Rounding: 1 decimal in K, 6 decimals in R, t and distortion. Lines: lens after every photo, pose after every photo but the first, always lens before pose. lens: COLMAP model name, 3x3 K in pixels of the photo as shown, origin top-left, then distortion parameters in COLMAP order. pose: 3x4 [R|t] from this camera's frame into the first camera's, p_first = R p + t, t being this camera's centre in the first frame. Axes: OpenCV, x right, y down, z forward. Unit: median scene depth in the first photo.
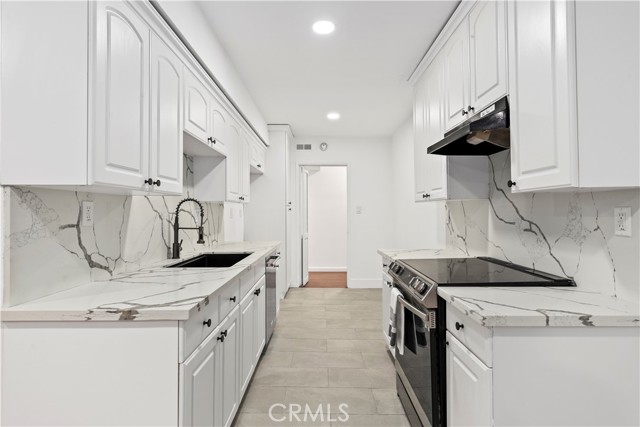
lens RADIAL K [[333.5, 0, 320.3], [0, 333.5, 211.2], [0, 0, 1]] dist [-0.000694, -0.000106]
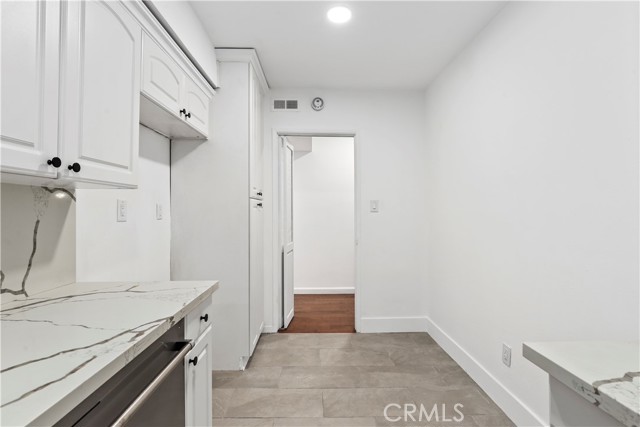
lens RADIAL K [[300.5, 0, 320.9], [0, 300.5, 204.1], [0, 0, 1]] dist [-0.015882, -0.000233]
pose [[0.999519, 0.000331, 0.031014, -0.001444], [0.000222, 0.999841, -0.017803, 0.002363], [-0.031015, 0.017802, 0.999360, 0.503308]]
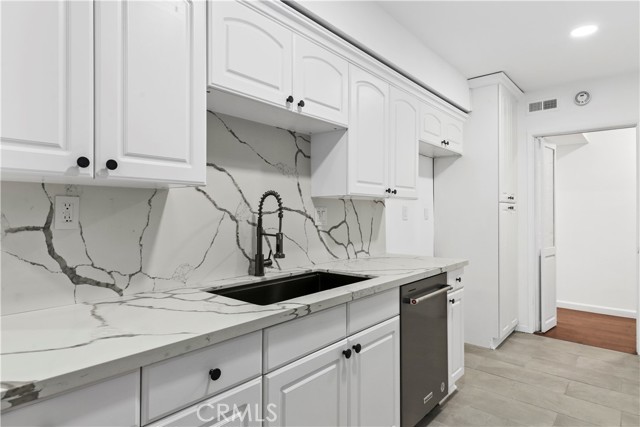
lens RADIAL K [[369.8, 0, 320.0], [0, 369.8, 213.5], [0, 0, 1]] dist [0.012317, -0.000674]
pose [[0.758946, 0.002438, -0.651149, 0.095878], [0.000173, 0.999992, 0.003945, 0.001975], [0.651154, -0.003107, 0.758940, 0.248006]]
